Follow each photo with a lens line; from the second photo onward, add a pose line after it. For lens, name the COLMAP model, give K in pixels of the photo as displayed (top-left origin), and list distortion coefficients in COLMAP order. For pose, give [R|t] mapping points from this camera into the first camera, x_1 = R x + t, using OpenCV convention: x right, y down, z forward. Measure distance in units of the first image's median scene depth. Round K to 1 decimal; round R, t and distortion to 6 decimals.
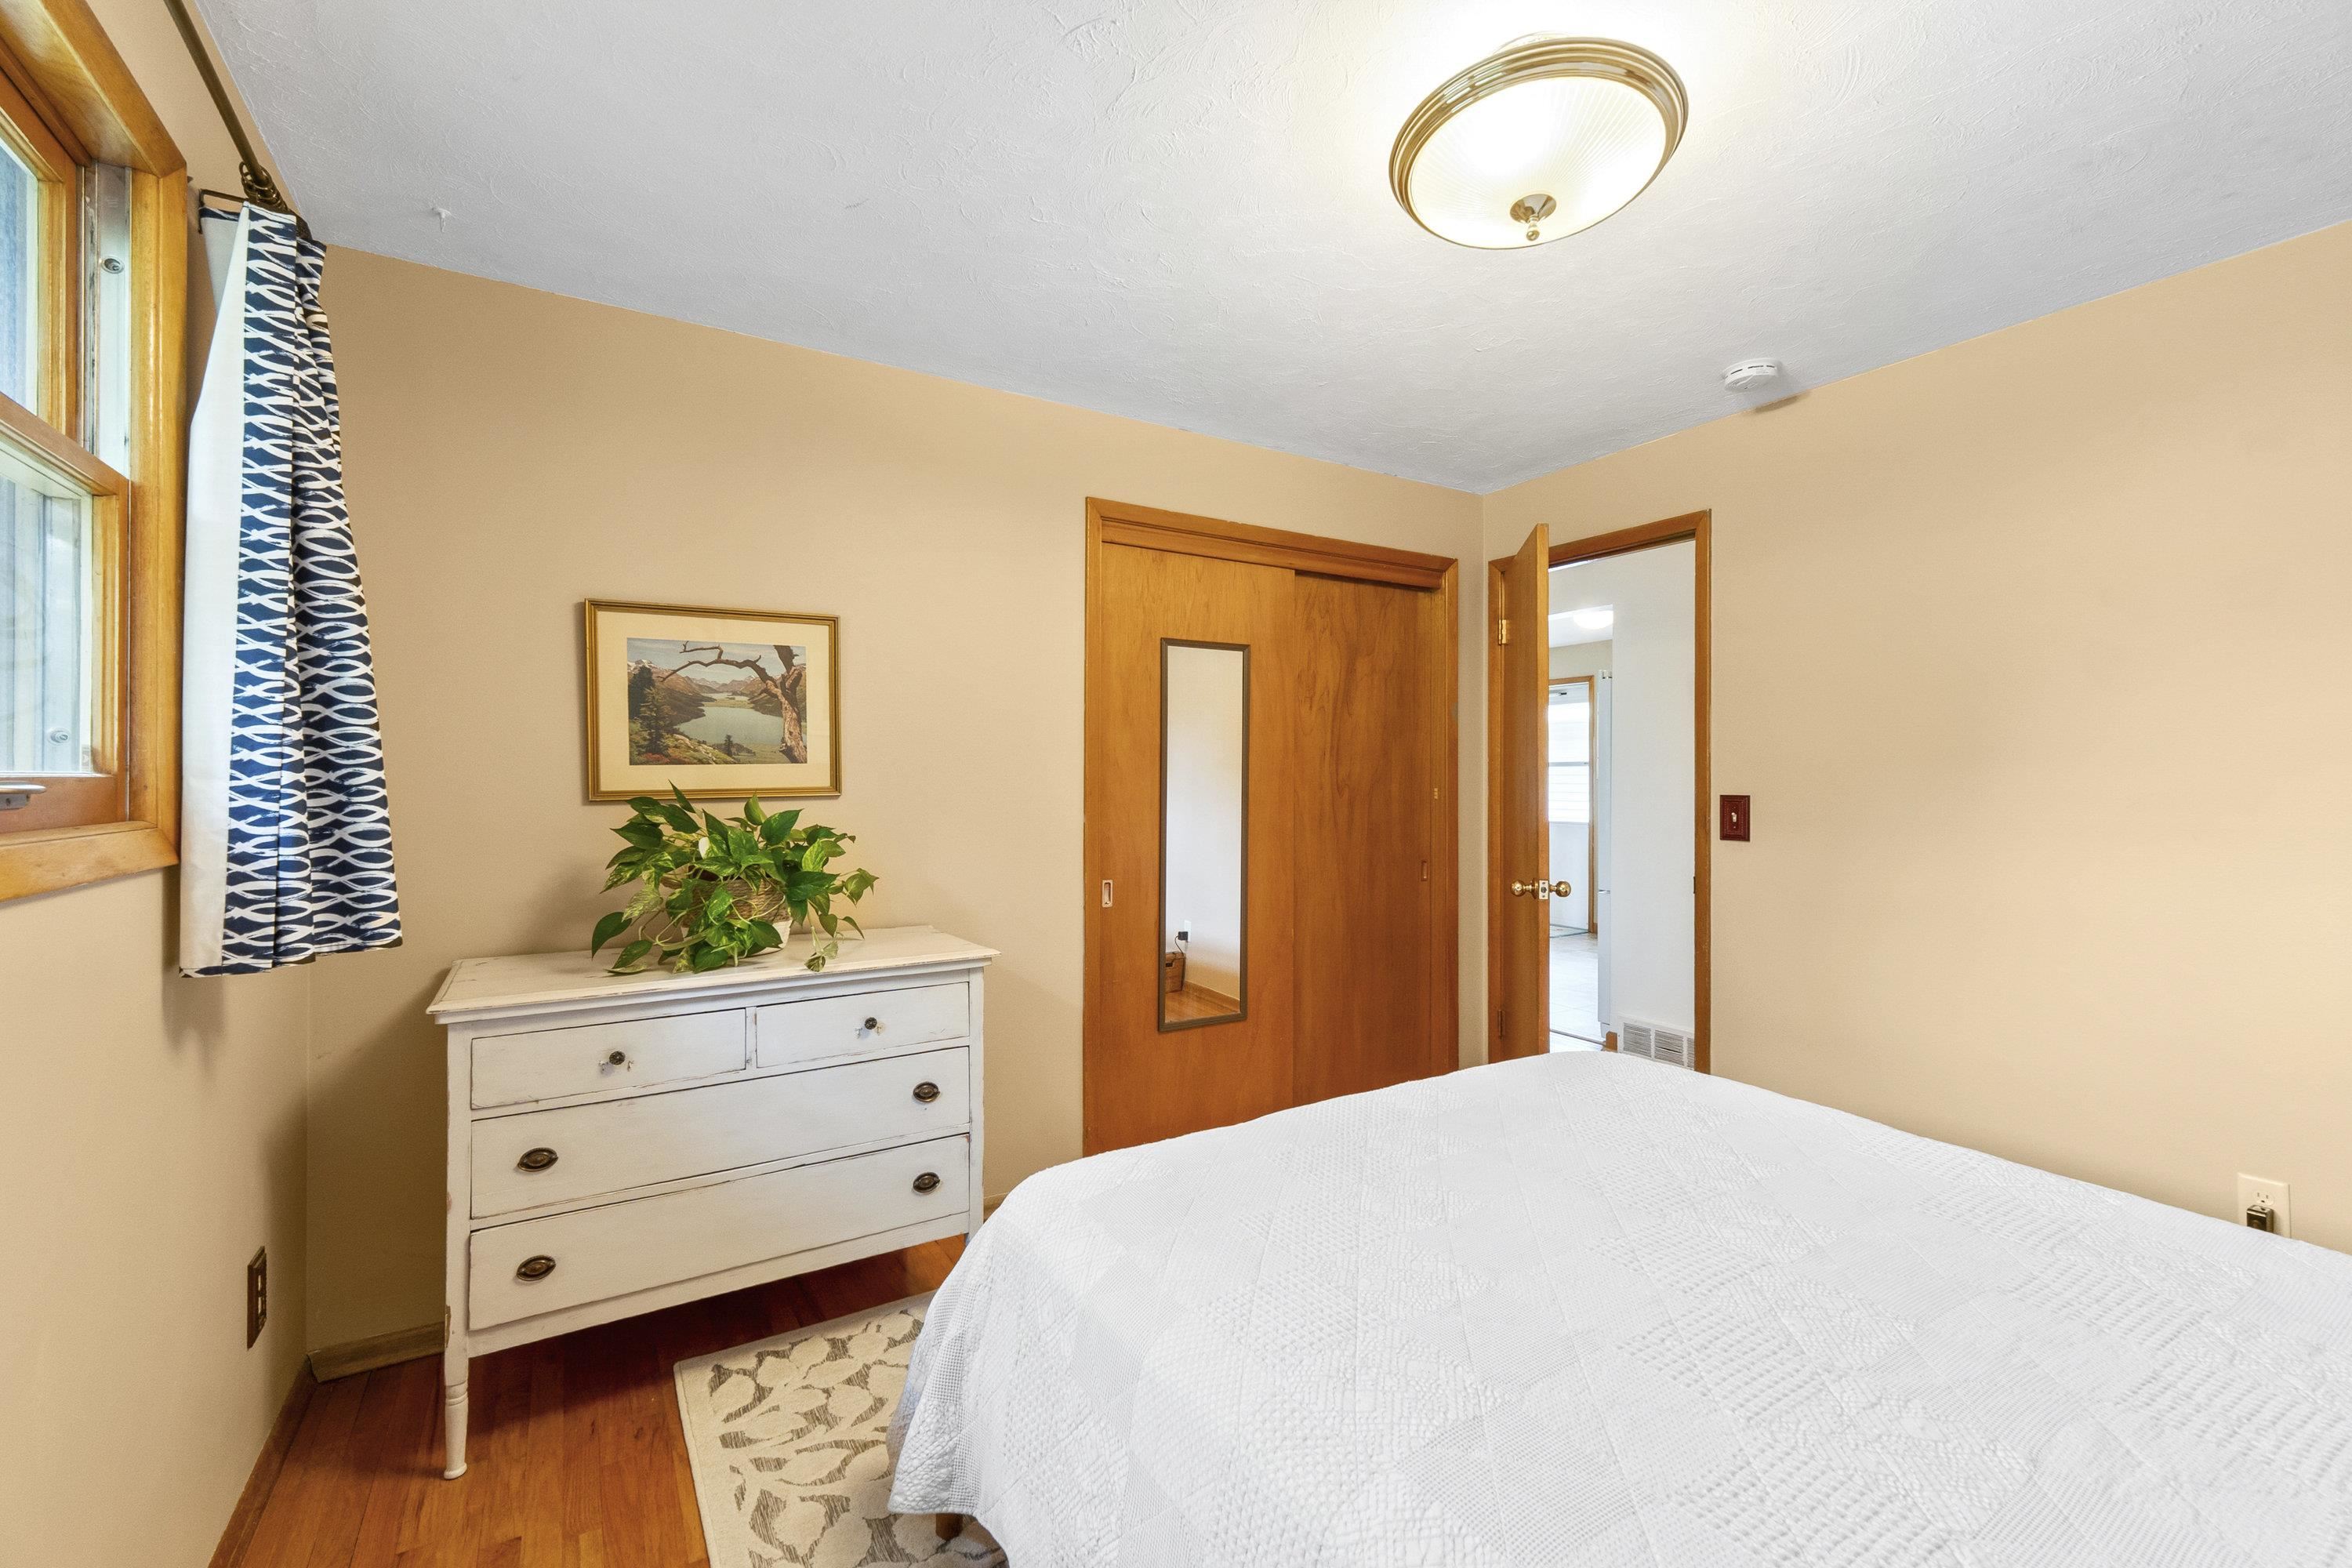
lens RADIAL K [[997.5, 0, 1175.2], [0, 997.5, 780.2], [0, 0, 1]] dist [0.002593, 0.002055]
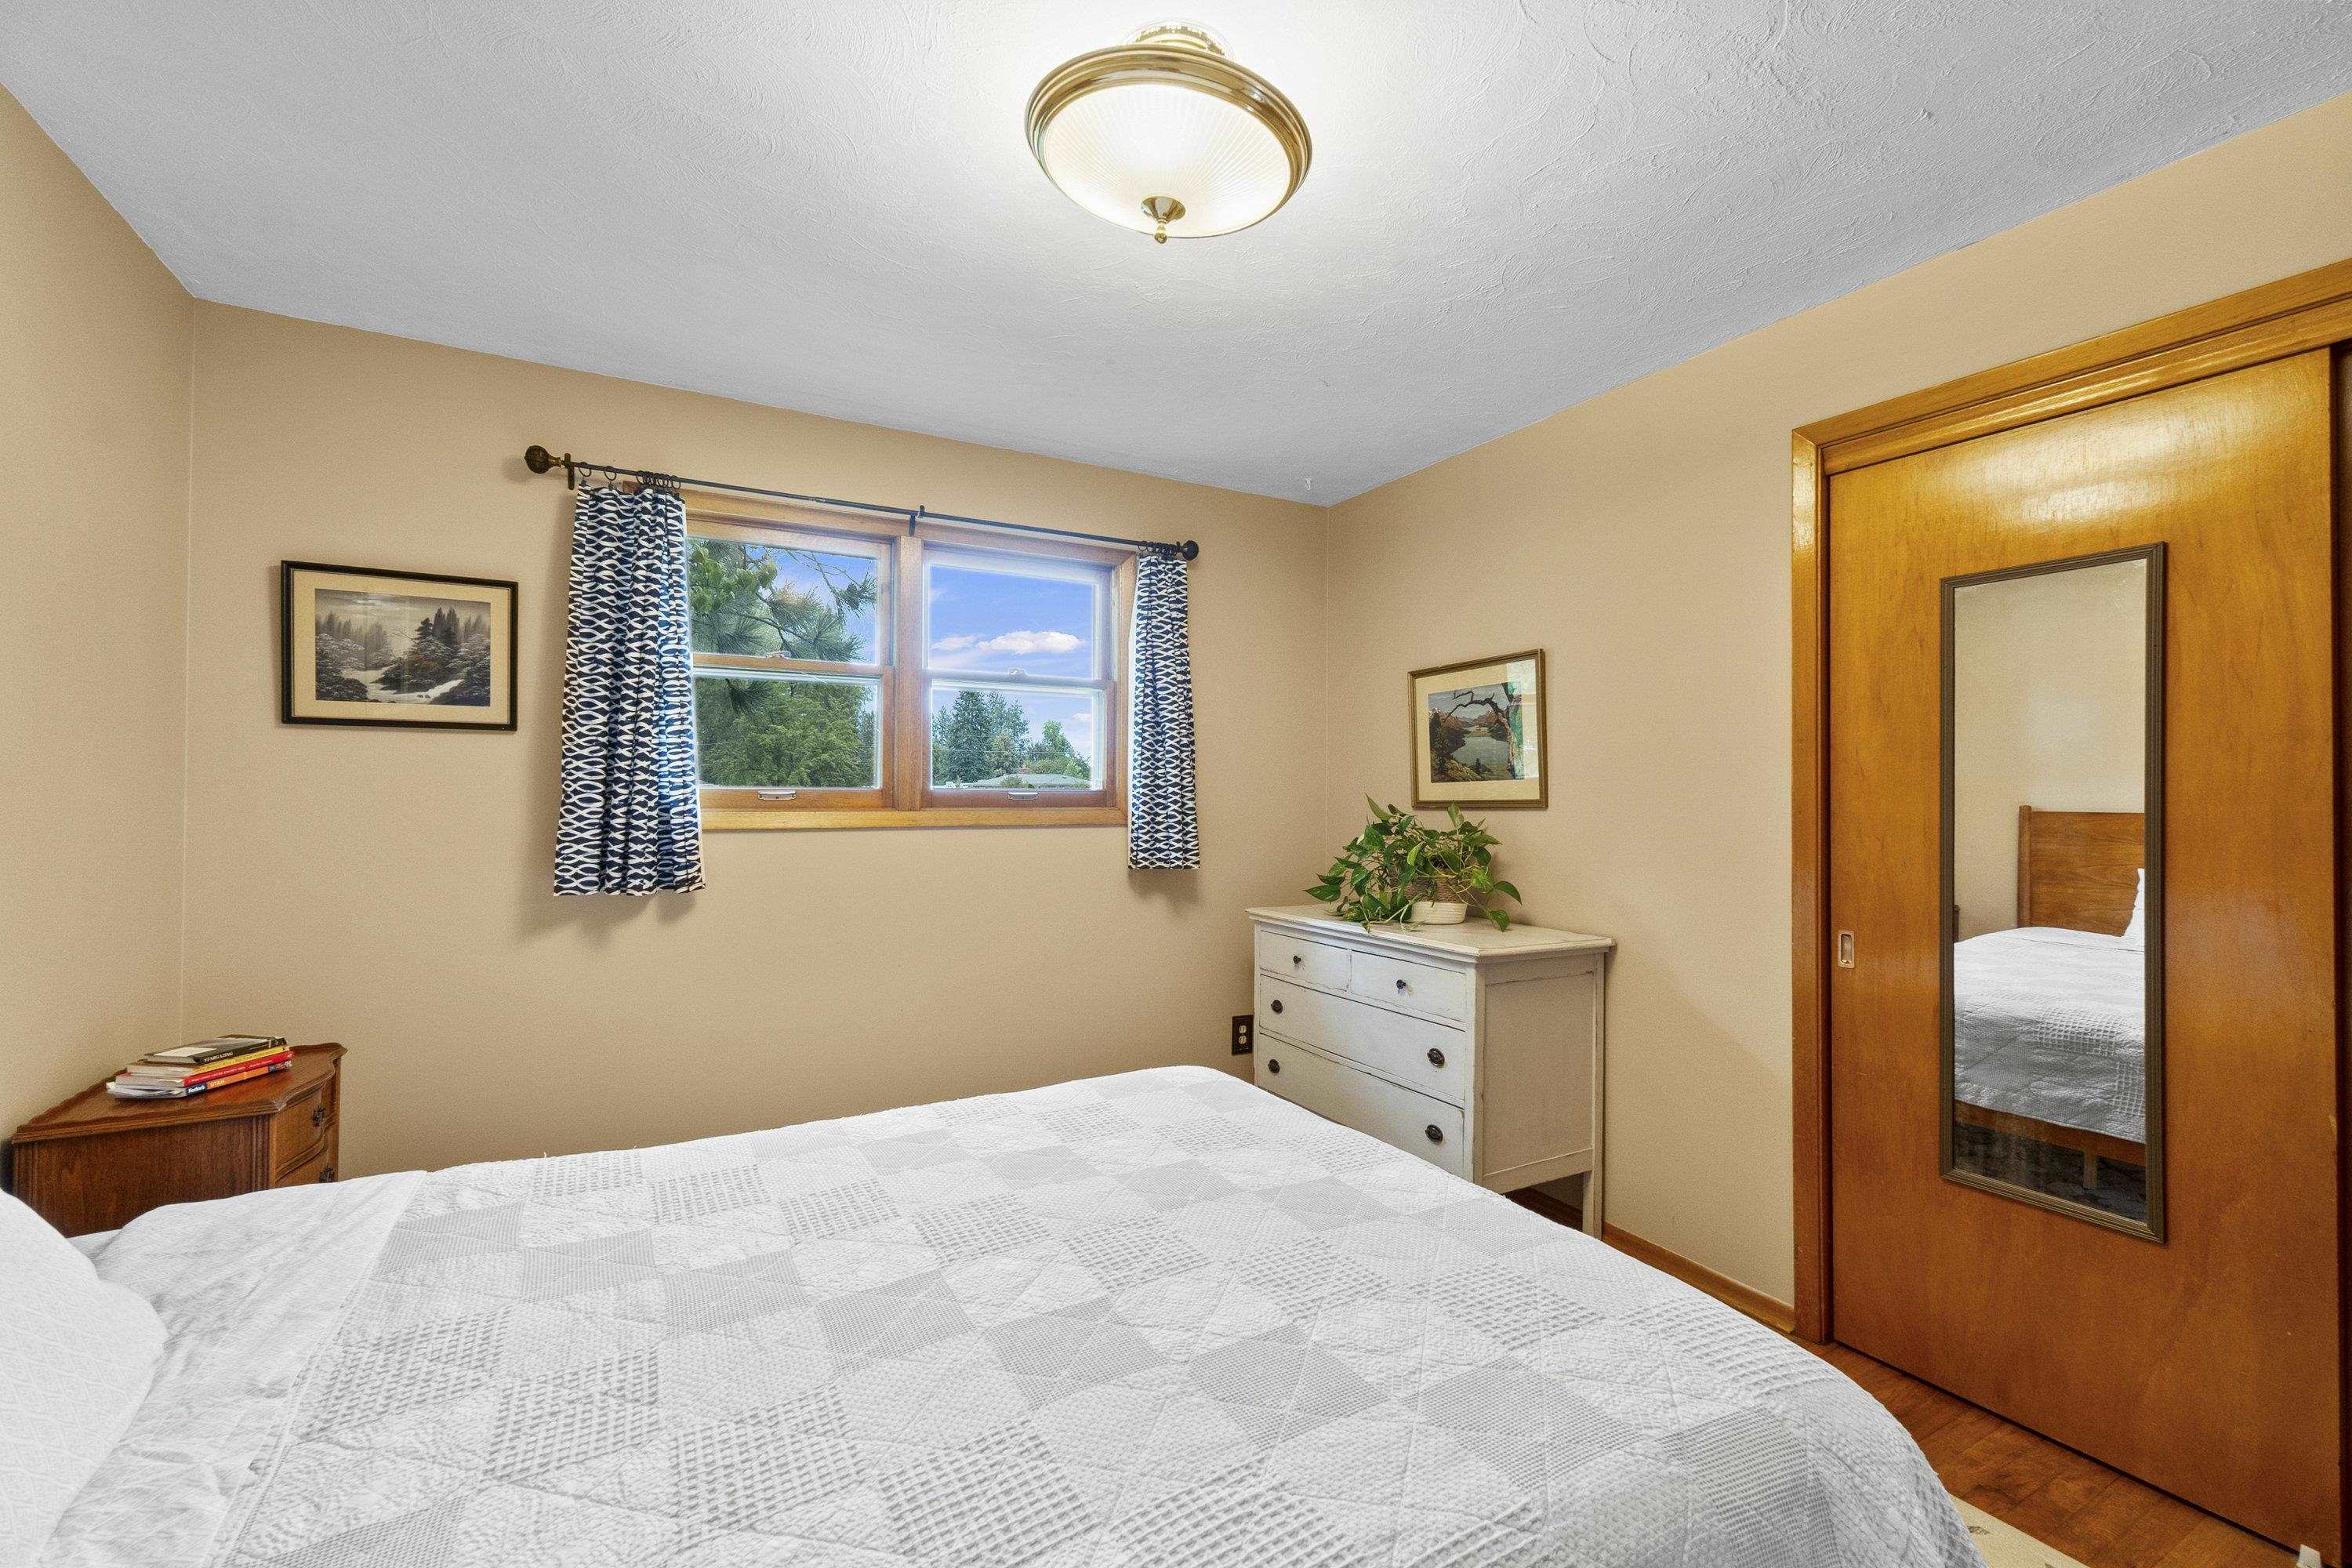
lens RADIAL K [[997.5, 0, 1174.0], [0, 997.5, 785.6], [0, 0, 1]] dist [0.002593, 0.002055]
pose [[-0.046240, -0.010959, -0.998870, 0.866160], [-0.010830, 0.999887, -0.010469, 0.007458], [0.998872, 0.010334, -0.046353, 0.681592]]
